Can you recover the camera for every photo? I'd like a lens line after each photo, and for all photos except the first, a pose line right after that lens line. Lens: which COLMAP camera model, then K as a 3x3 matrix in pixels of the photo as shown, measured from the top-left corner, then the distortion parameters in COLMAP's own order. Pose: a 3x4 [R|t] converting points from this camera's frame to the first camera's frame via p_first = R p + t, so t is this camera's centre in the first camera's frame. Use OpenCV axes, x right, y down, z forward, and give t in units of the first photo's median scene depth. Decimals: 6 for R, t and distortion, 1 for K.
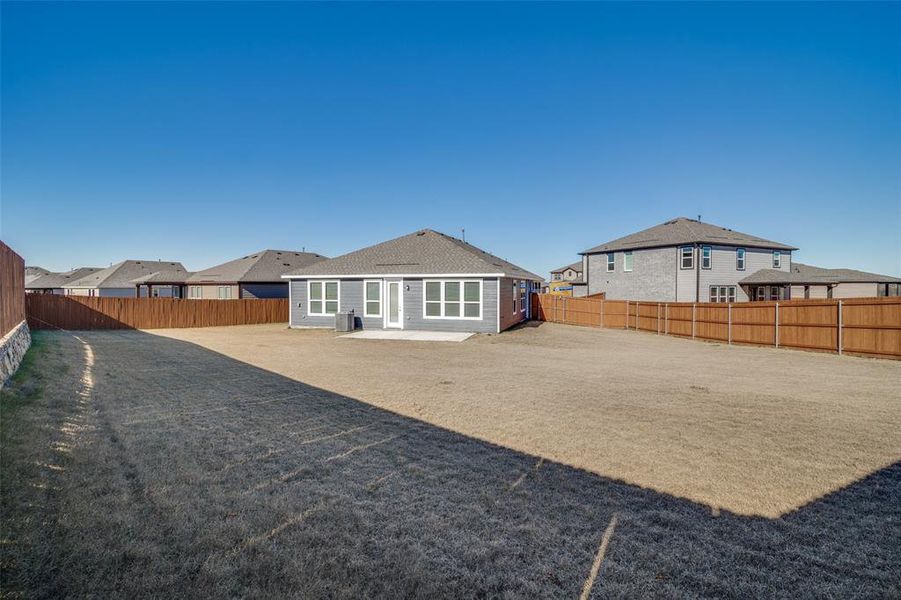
lens RADIAL K [[415.2, 0, 452.5], [0, 415.2, 297.0], [0, 0, 1]] dist [-0.018067, 0.000750]
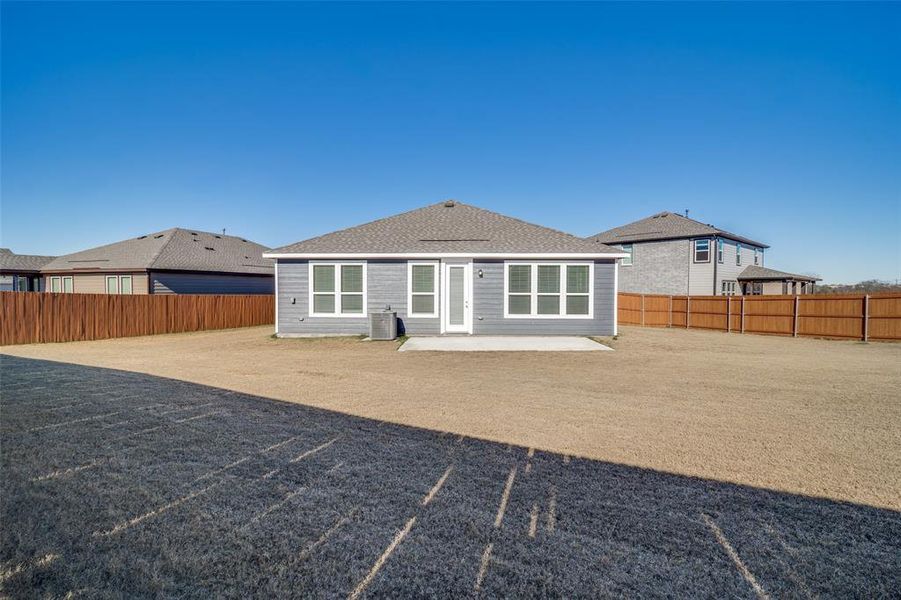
lens RADIAL K [[415.2, 0, 452.5], [0, 415.2, 297.0], [0, 0, 1]] dist [-0.018067, 0.000750]
pose [[0.963380, -0.002378, 0.268129, -0.308385], [0.004072, 0.999975, -0.005760, 0.018571], [-0.268109, 0.006641, 0.963366, 0.325323]]
